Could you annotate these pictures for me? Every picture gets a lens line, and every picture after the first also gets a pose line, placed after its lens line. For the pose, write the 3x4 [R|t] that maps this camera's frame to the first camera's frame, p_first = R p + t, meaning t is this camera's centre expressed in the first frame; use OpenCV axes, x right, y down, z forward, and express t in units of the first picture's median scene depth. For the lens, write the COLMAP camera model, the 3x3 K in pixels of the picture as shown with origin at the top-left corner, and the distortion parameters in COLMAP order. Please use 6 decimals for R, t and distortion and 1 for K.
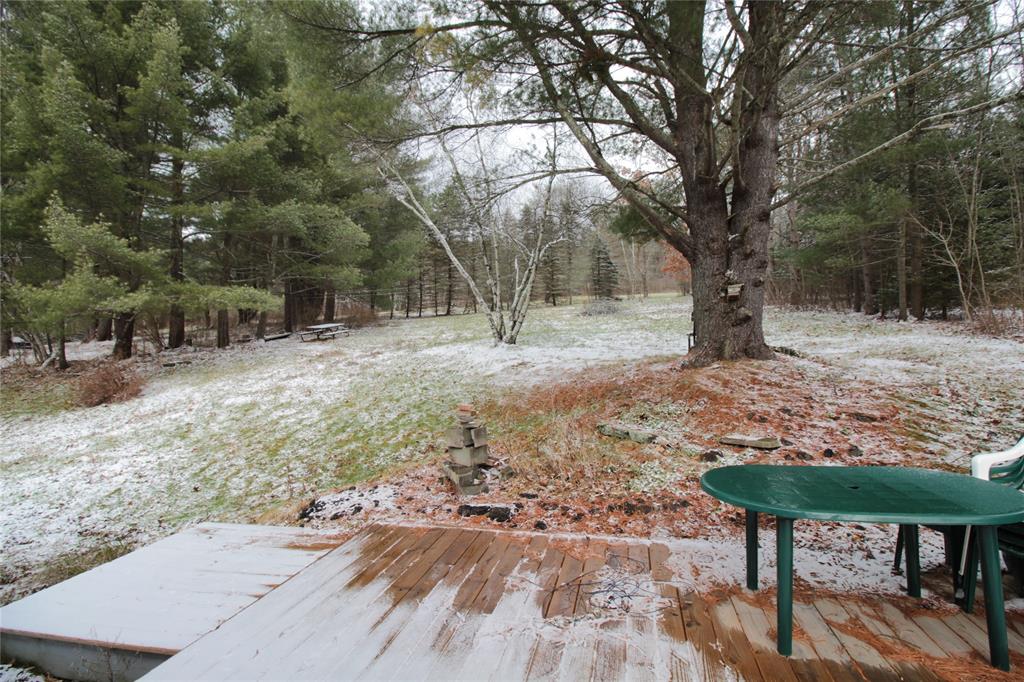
lens RADIAL K [[471.5, 0, 513.9], [0, 471.5, 336.5], [0, 0, 1]] dist [-0.004966, -0.001391]
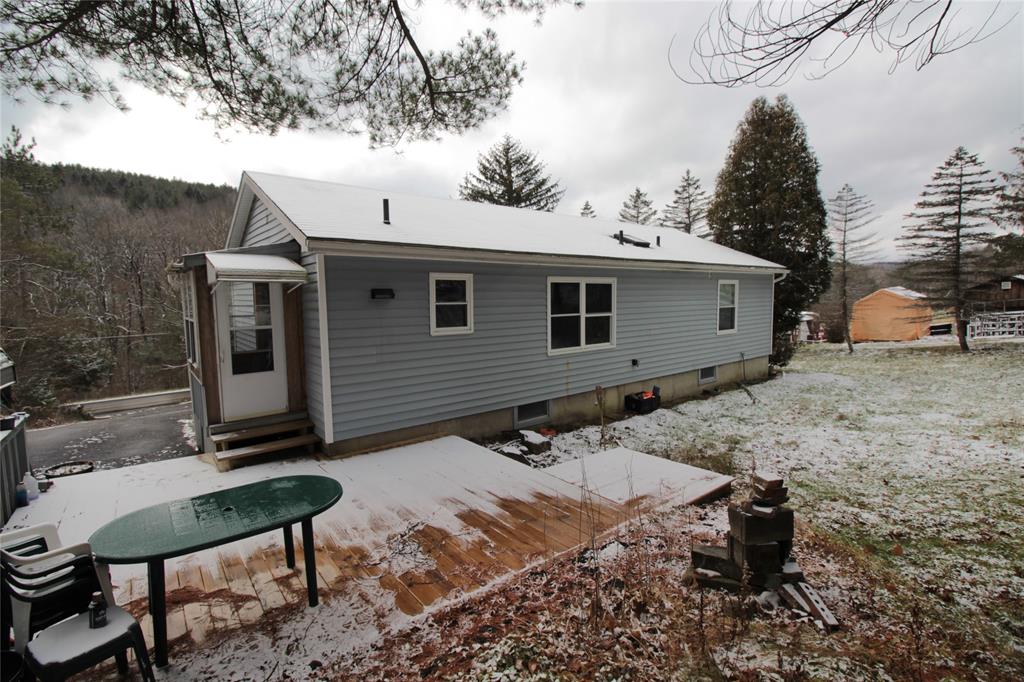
lens RADIAL K [[471.5, 0, 513.9], [0, 471.5, 338.6], [0, 0, 1]] dist [-0.004966, -0.001391]
pose [[-0.610751, 0.103253, -0.785062, 0.685261], [0.054170, 0.994587, 0.088668, -0.125685], [0.789968, 0.011628, -0.613038, 1.369915]]
